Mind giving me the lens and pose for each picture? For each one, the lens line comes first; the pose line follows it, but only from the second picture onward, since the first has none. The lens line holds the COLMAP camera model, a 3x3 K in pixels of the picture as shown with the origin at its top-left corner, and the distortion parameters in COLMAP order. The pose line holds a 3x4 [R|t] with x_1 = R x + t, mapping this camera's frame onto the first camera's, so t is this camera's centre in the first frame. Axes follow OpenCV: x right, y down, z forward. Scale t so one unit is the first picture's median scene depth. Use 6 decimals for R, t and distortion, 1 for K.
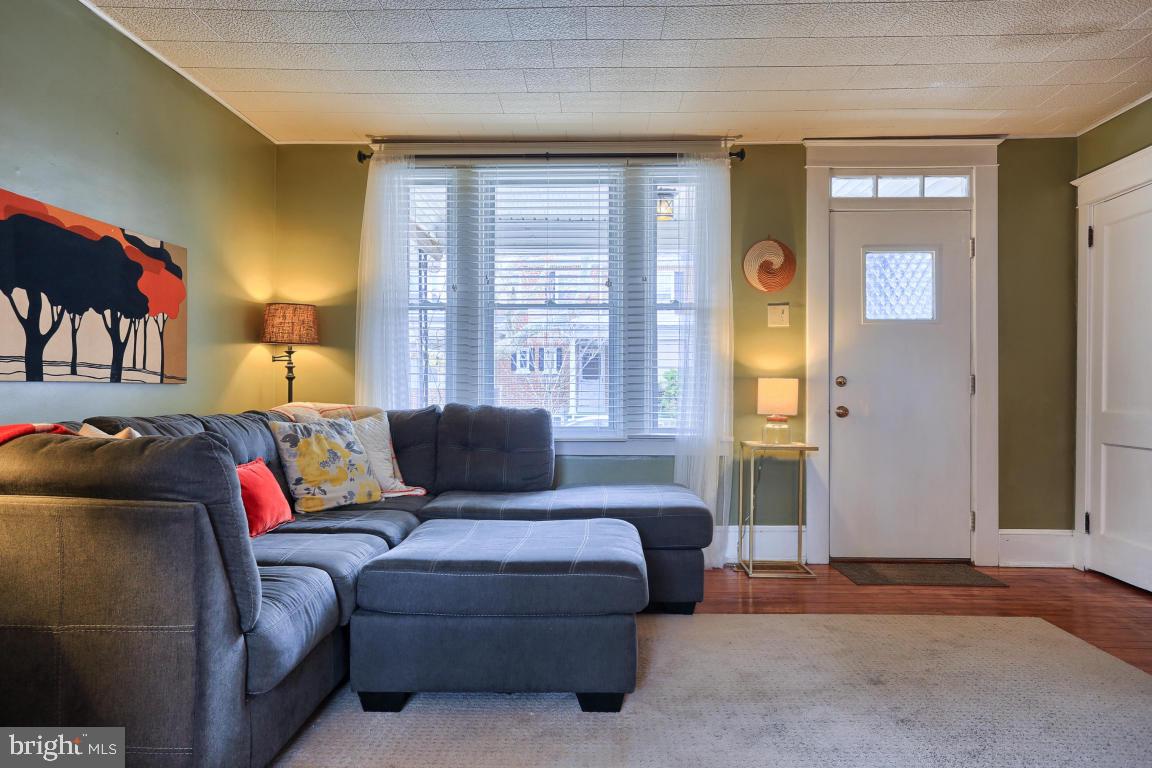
lens RADIAL K [[869.3, 0, 576.9], [0, 869.3, 384.9], [0, 0, 1]] dist [0.003734, 0.002309]
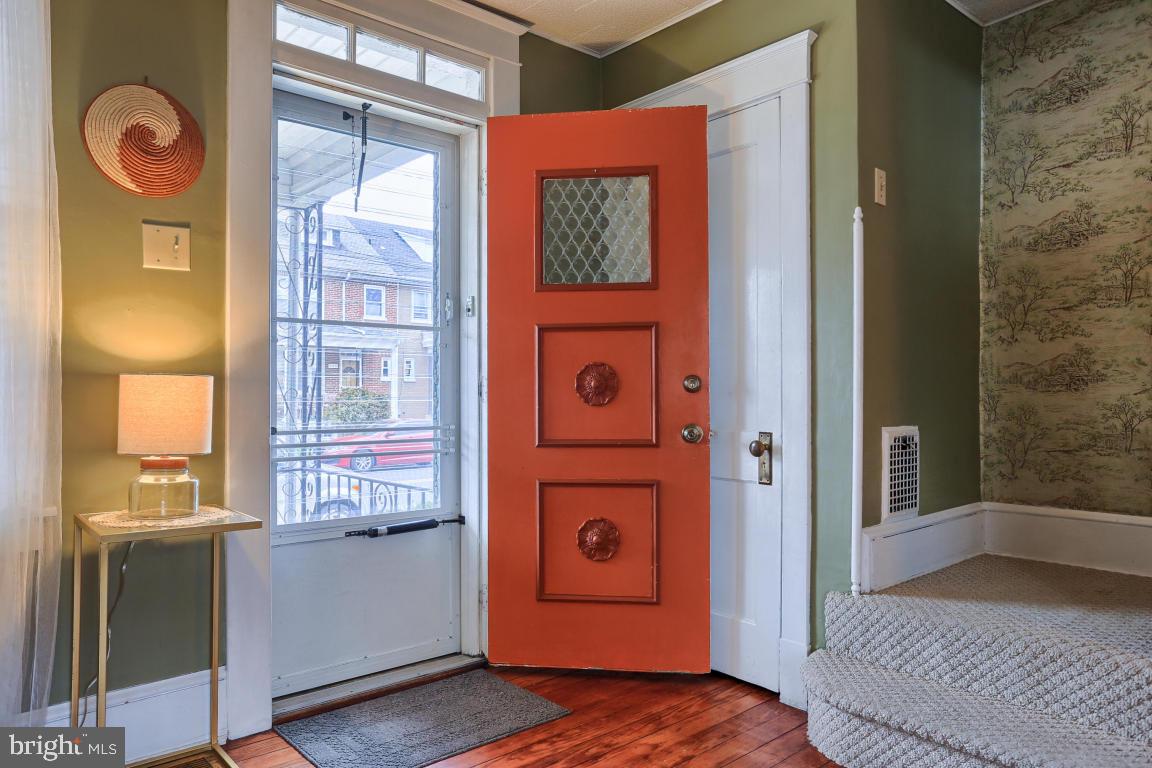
lens RADIAL K [[756.6, 0, 579.3], [0, 756.6, 377.8], [0, 0, 1]] dist [-0.017765, 0.004118]
pose [[0.723489, 0.002600, 0.690331, 0.108736], [-0.002352, 0.999996, -0.001301, -0.006255], [-0.690332, -0.000682, 0.723492, 0.537776]]
